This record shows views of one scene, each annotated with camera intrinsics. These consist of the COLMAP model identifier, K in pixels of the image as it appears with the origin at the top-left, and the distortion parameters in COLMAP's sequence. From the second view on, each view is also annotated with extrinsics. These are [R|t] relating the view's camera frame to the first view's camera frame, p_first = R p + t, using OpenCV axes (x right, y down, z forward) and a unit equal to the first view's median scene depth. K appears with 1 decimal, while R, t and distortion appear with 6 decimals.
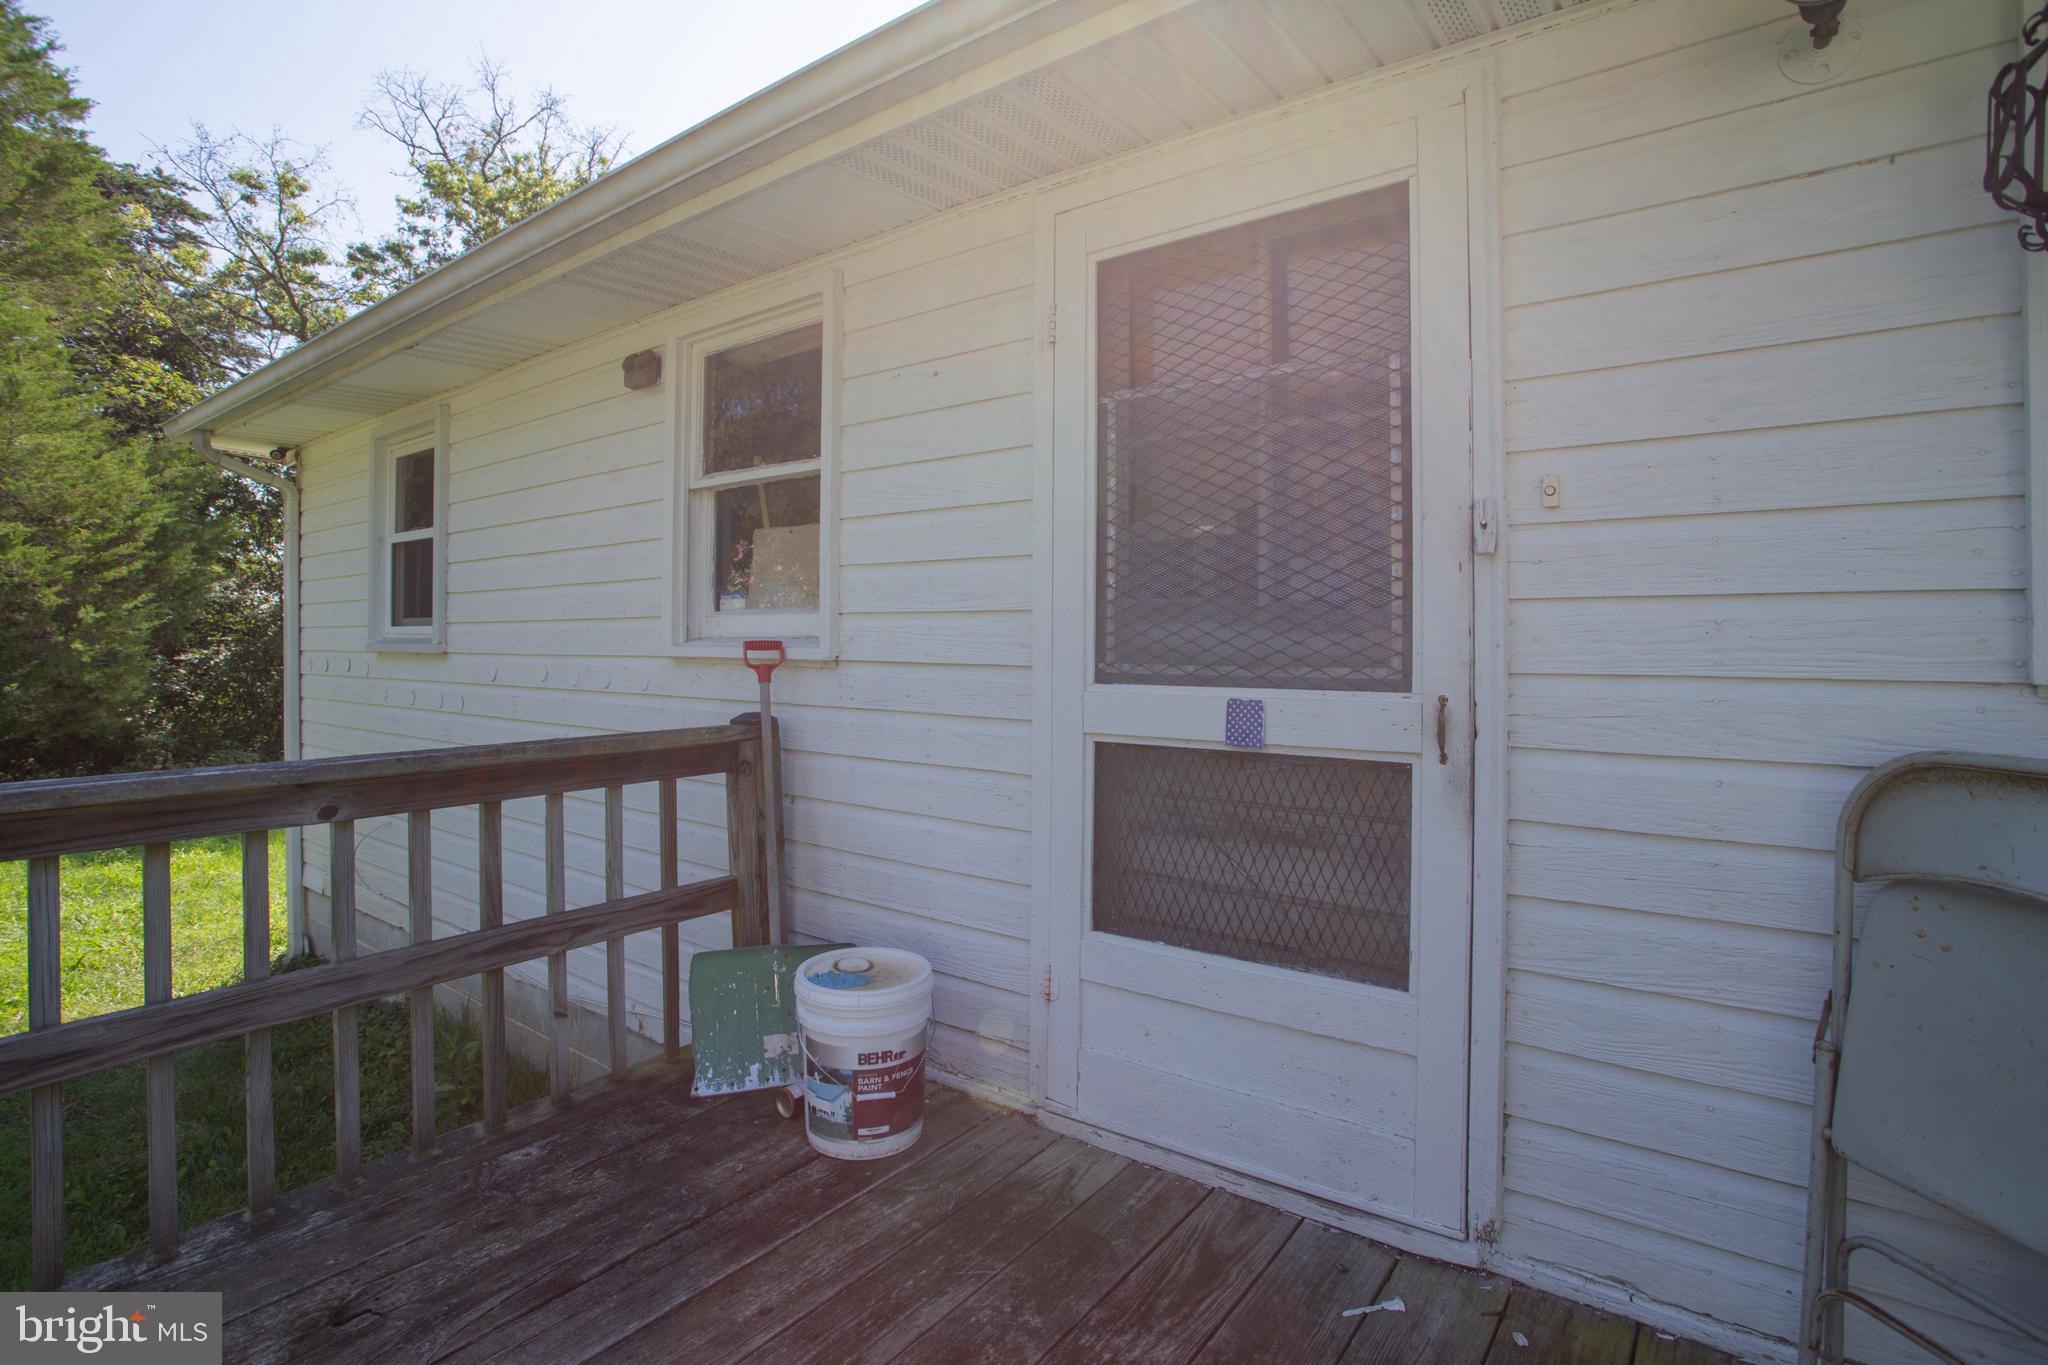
lens RADIAL K [[1020.8, 0, 1014.1], [0, 1020.8, 639.1], [0, 0, 1]] dist [-0.063598, 0.029996]
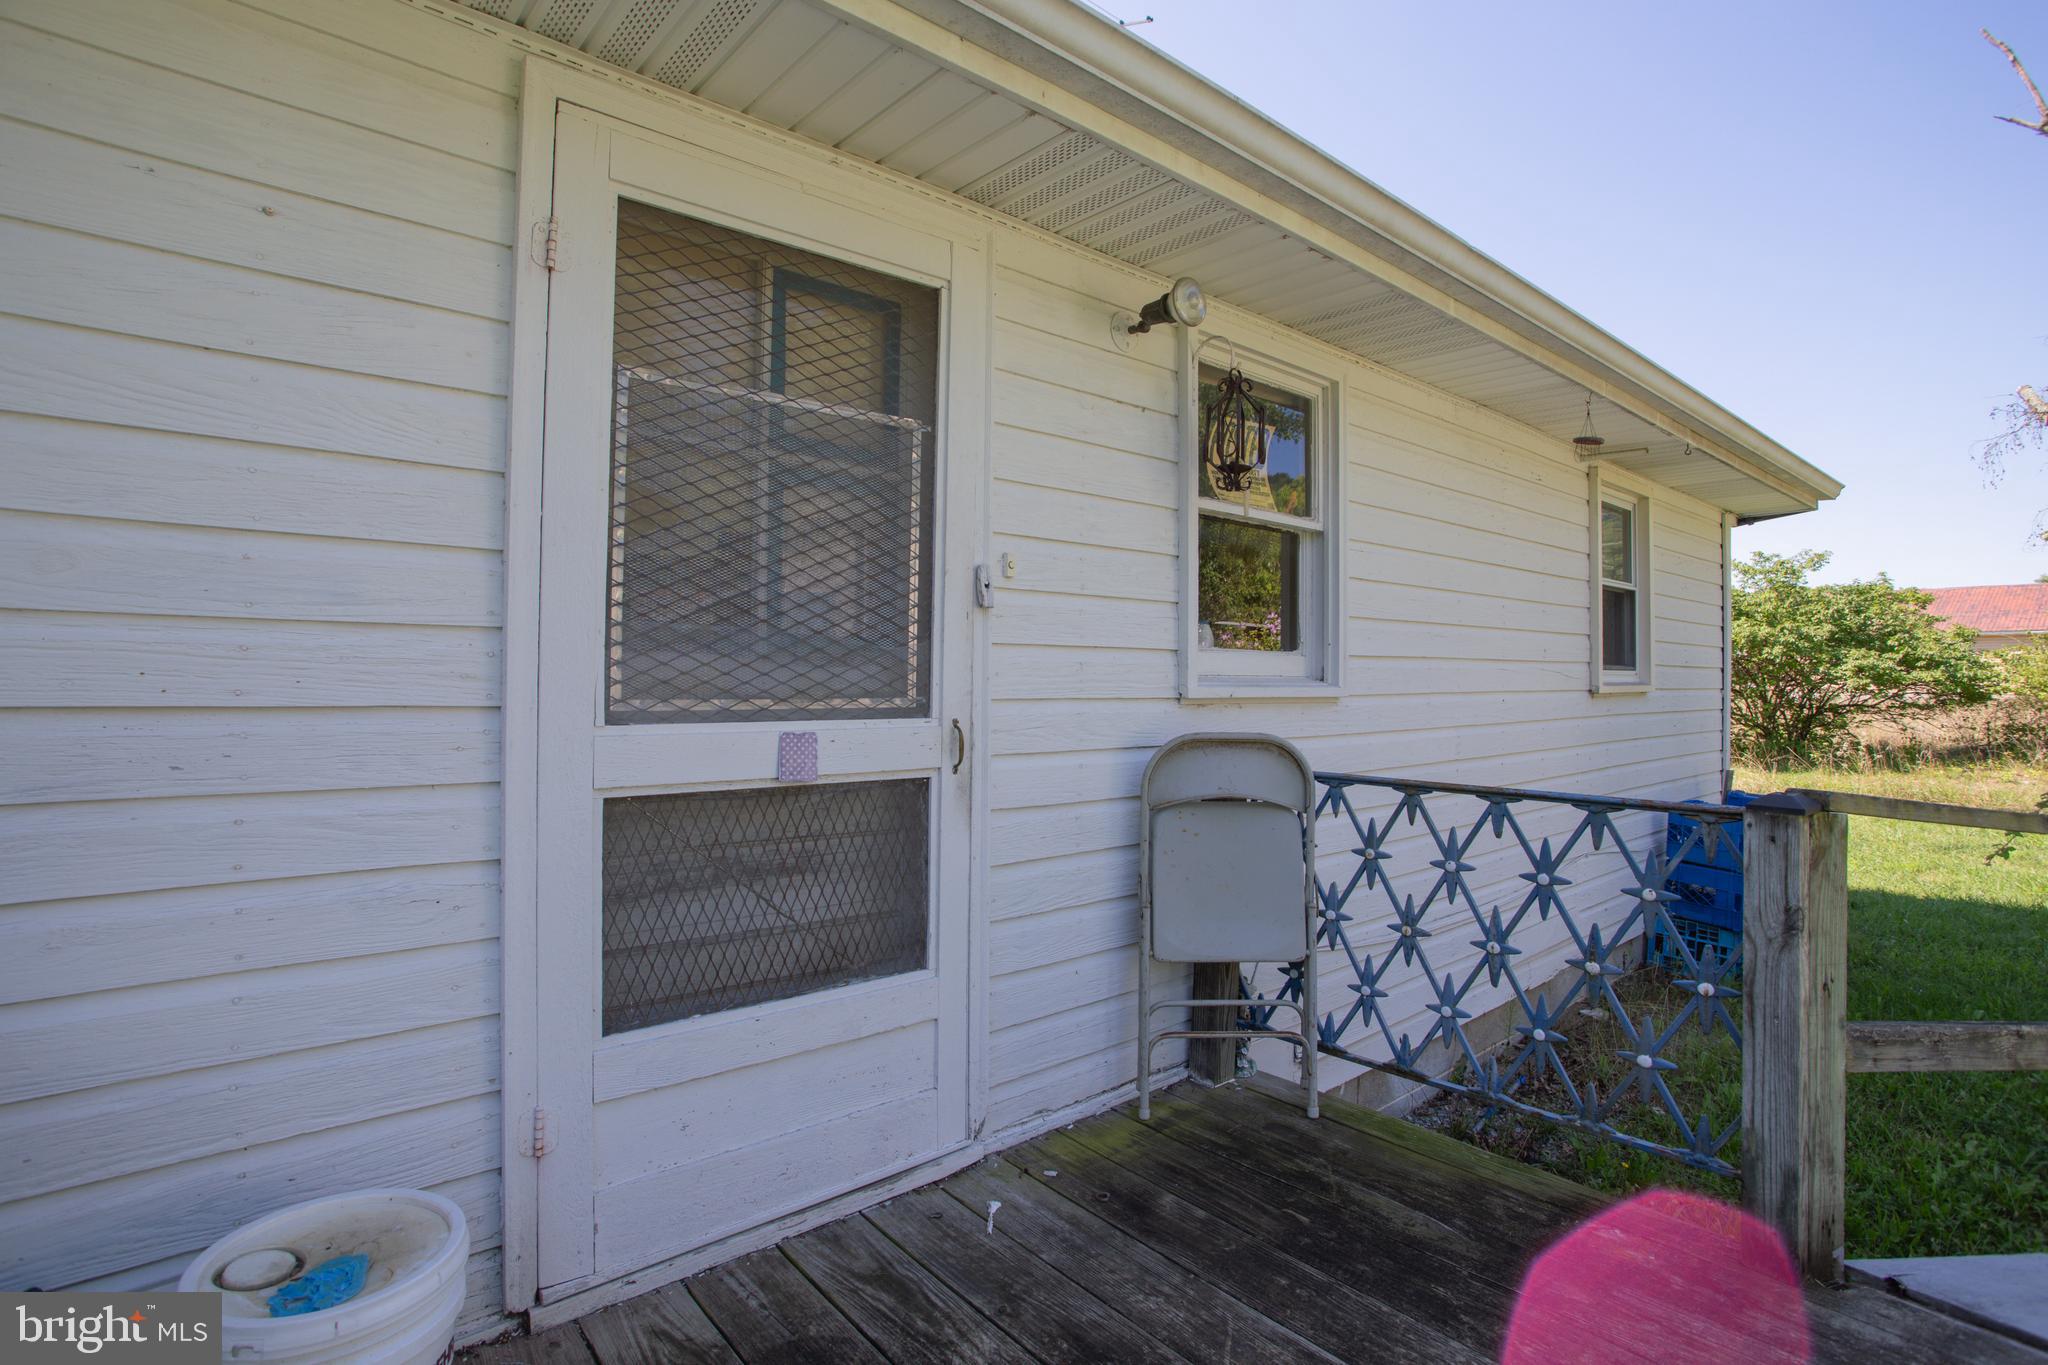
lens RADIAL K [[1005.9, 0, 1016.9], [0, 1005.9, 680.9], [0, 0, 1]] dist [-0.067349, 0.029764]
pose [[0.215463, -0.002734, 0.976508, -0.674929], [-0.009069, 0.999947, 0.004801, 0.002834], [-0.976470, -0.009891, 0.215427, 0.583566]]
